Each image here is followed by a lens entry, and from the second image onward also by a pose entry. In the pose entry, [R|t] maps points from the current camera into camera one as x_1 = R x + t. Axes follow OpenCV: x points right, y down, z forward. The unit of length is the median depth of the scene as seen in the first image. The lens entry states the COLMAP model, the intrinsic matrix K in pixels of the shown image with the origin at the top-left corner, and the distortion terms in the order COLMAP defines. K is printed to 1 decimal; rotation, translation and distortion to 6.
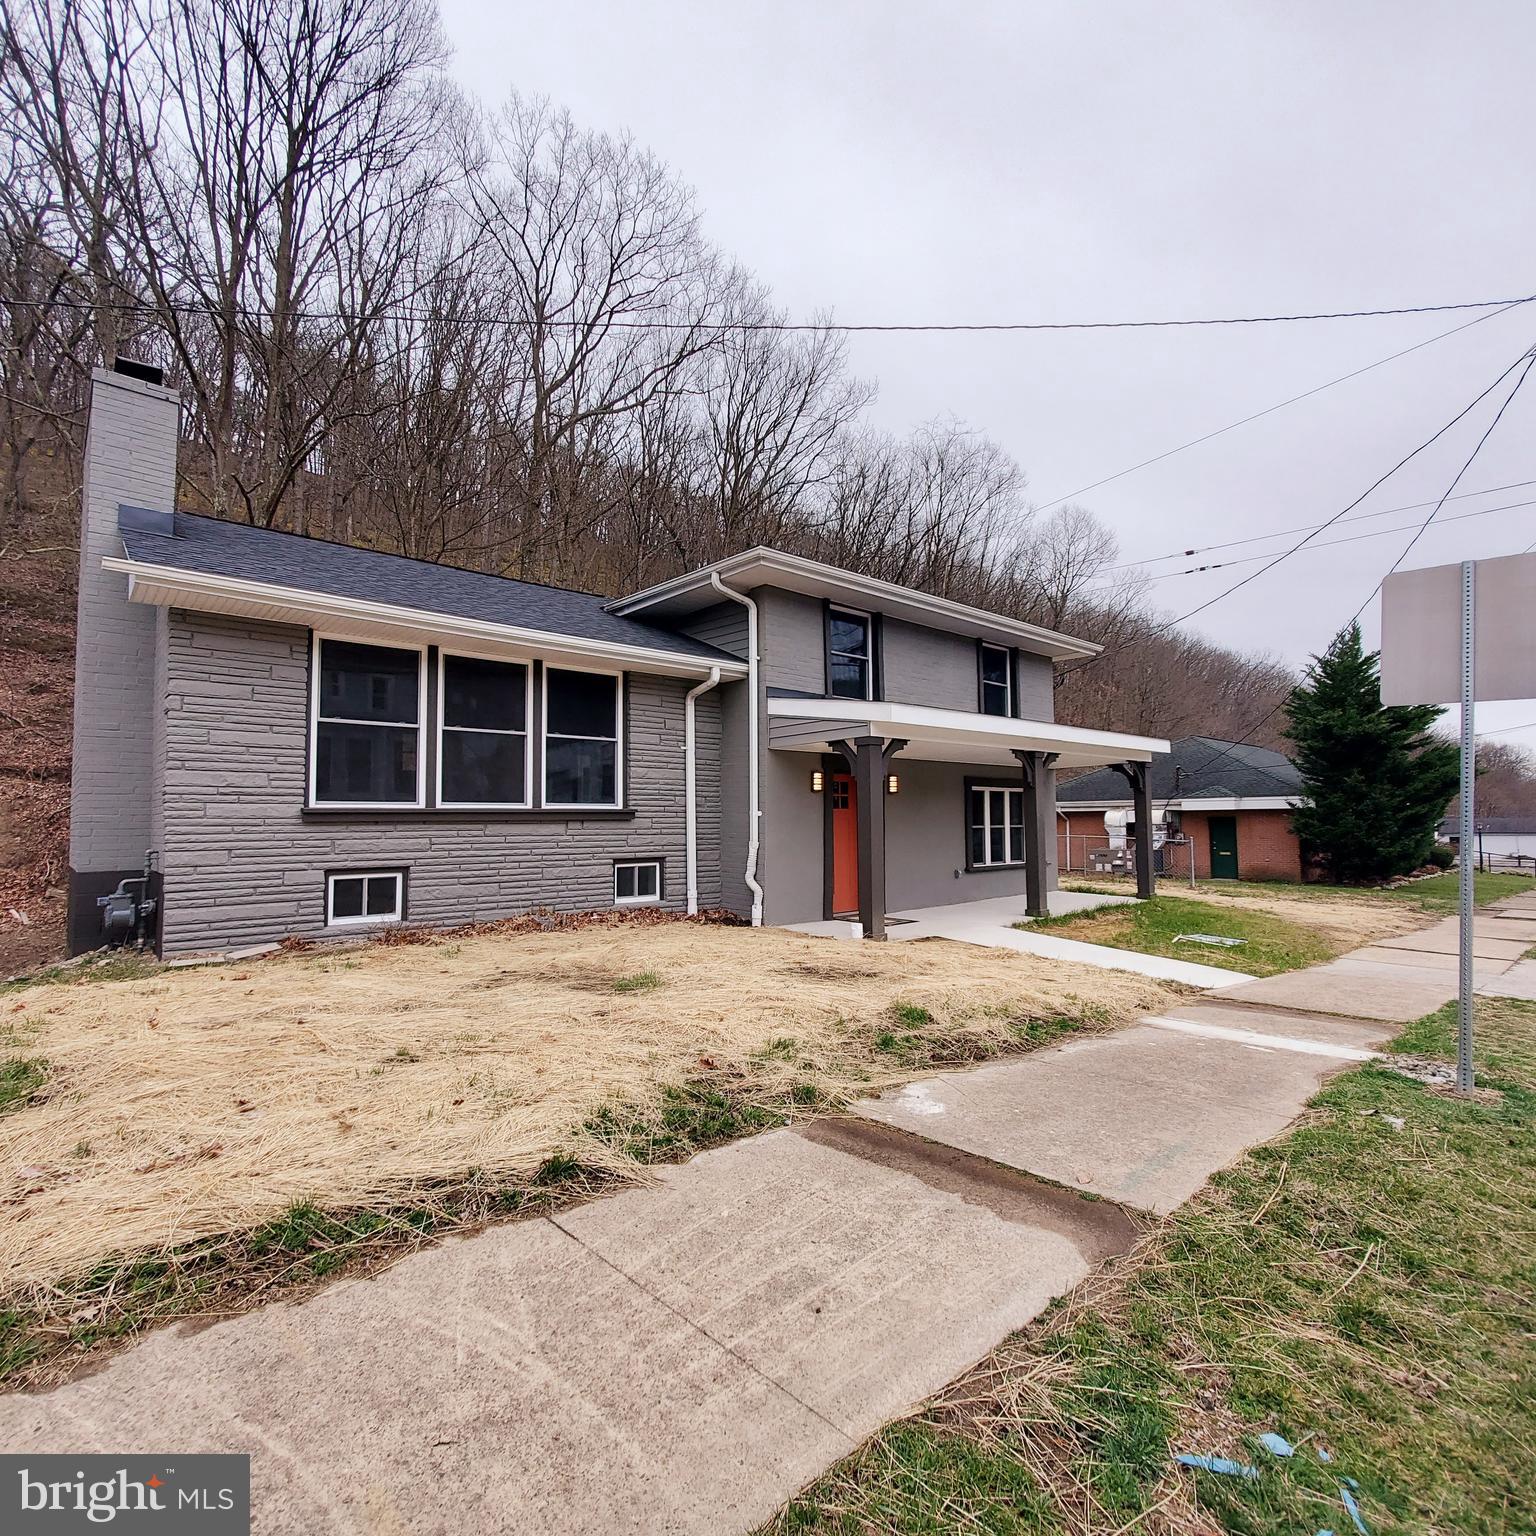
lens RADIAL K [[821.9, 0, 774.5], [0, 821.9, 779.9], [0, 0, 1]] dist [-0.003518, 0.009965]
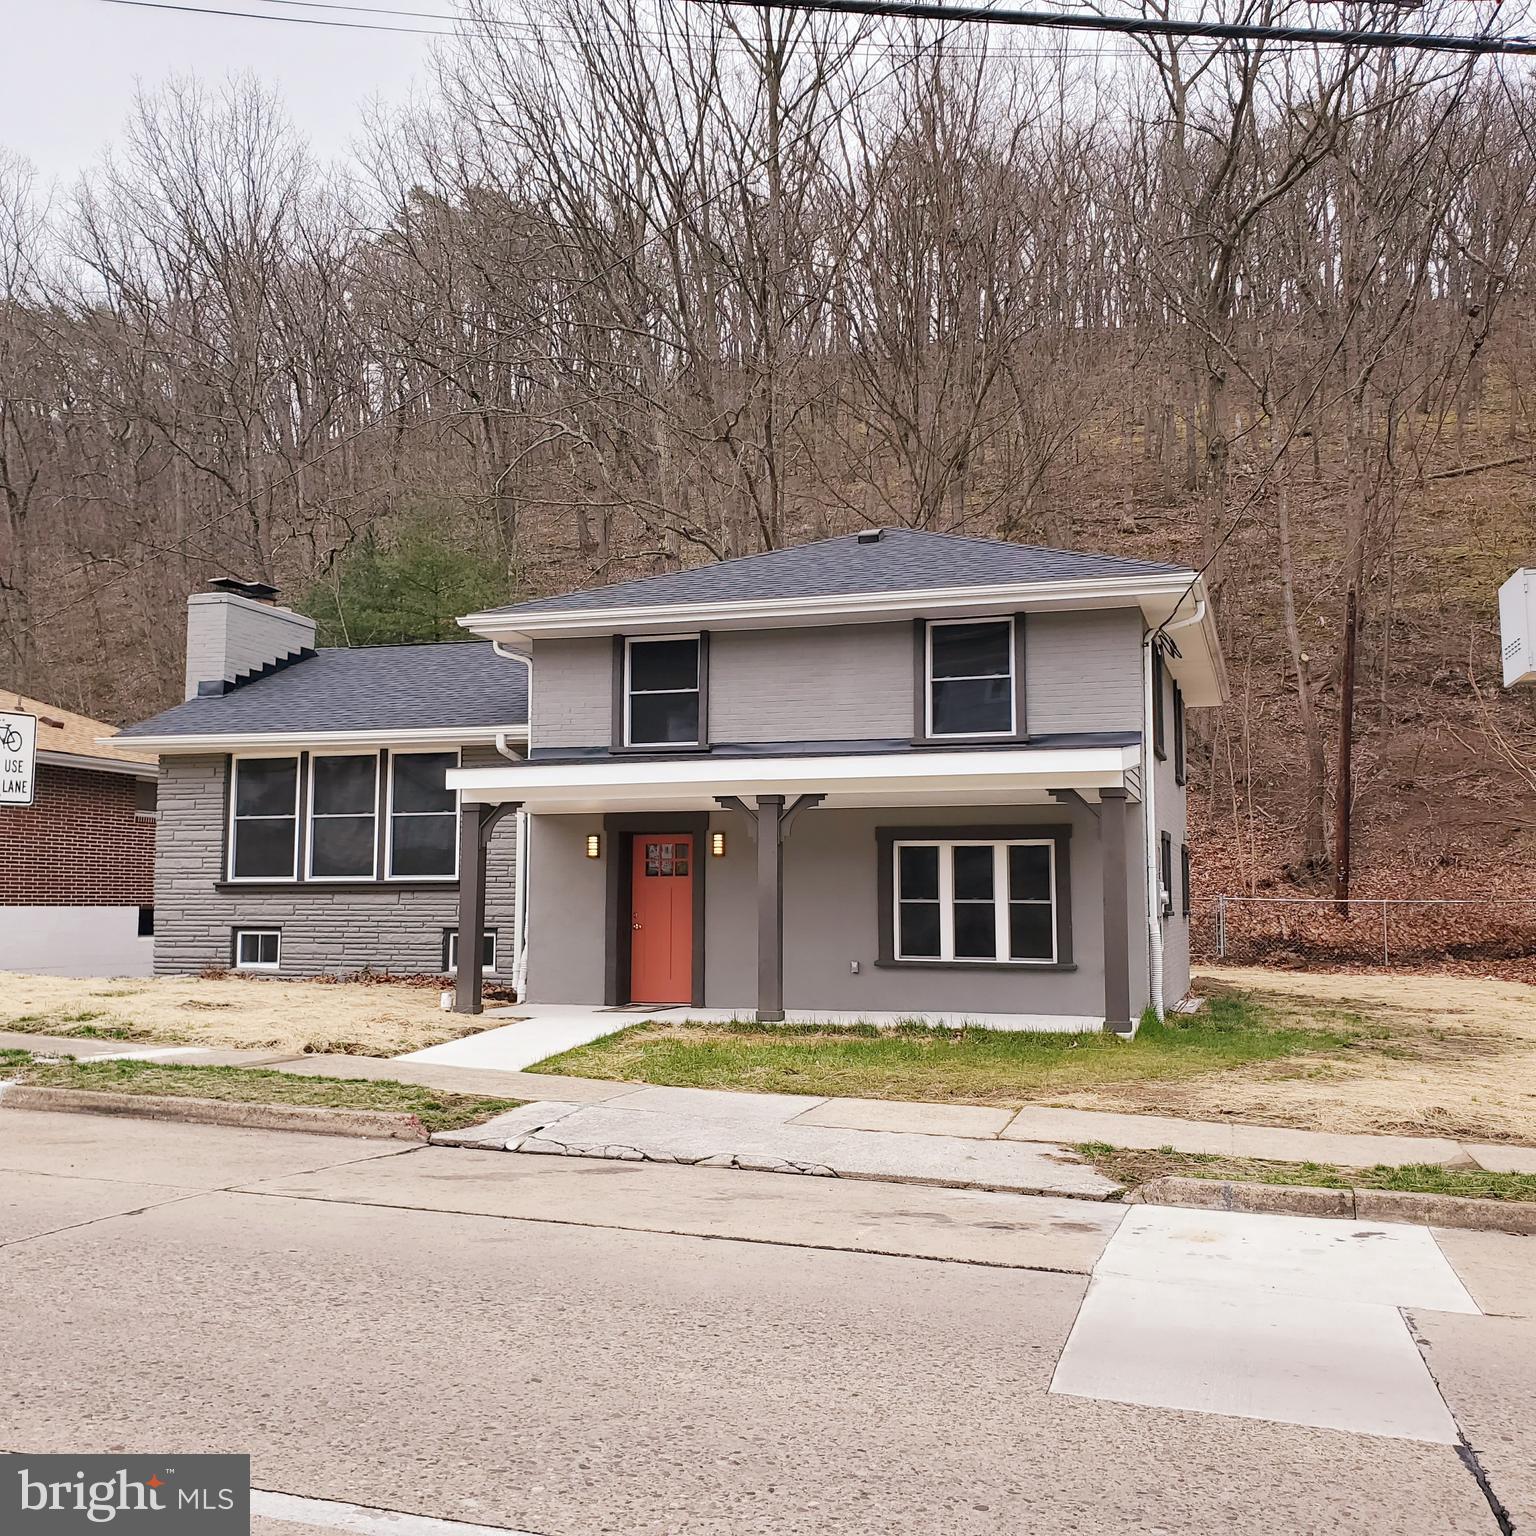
lens RADIAL K [[1618.0, 0, 769.6], [0, 1618.0, 773.0], [0, 0, 1]] dist [0.051616, 0.000000]
pose [[0.500927, -0.069184, -0.862720, 1.717346], [0.036157, 0.997603, -0.059006, 0.034134], [0.864734, -0.001636, 0.502228, 0.302361]]
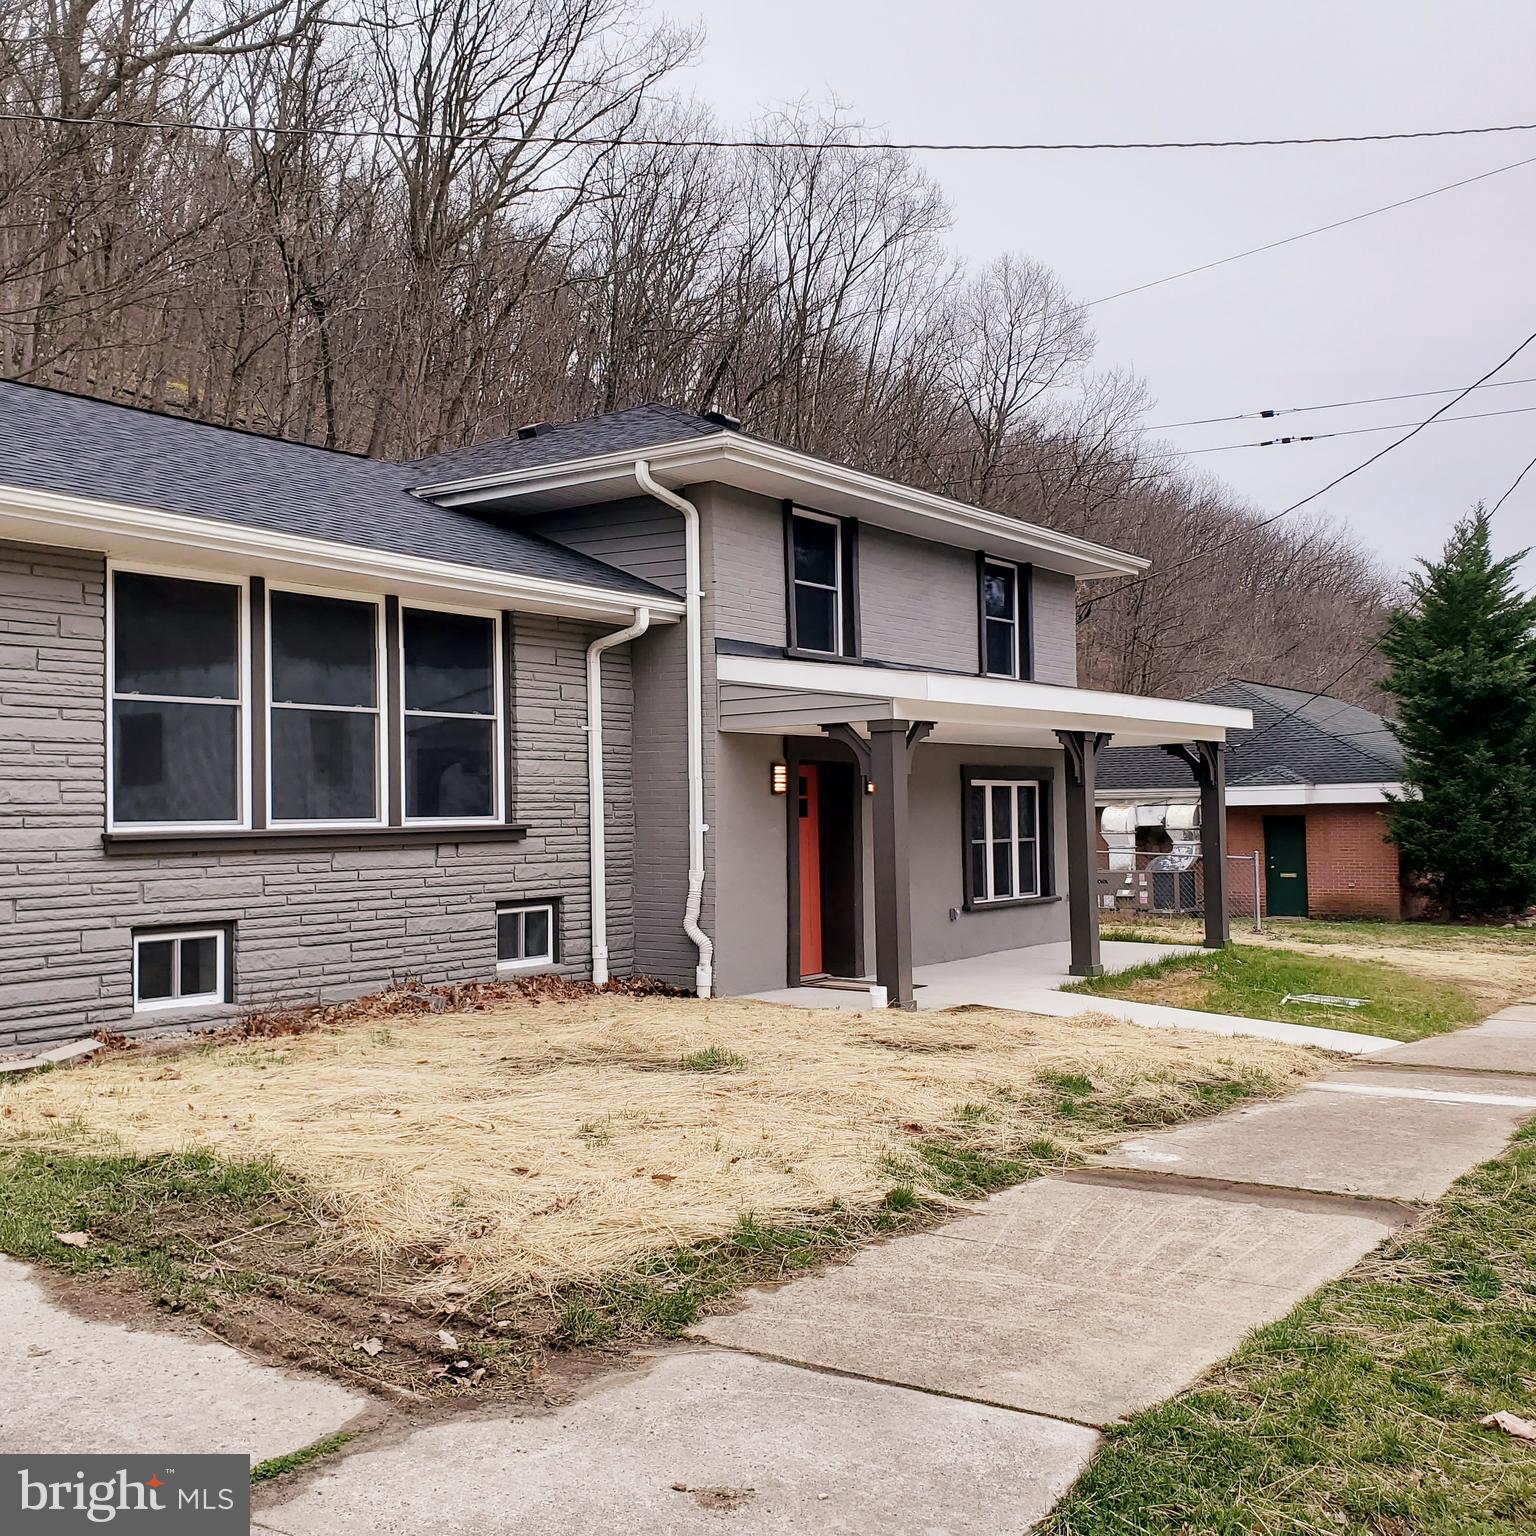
lens RADIAL K [[1618.0, 0, 757.3], [0, 1618.0, 767.3], [0, 0, 1]] dist [0.051616, 0.000000]
pose [[0.977593, -0.001142, 0.210501, -0.248581], [-0.002732, 0.999832, 0.018111, -0.031842], [-0.210486, -0.018280, 0.977426, -0.276019]]
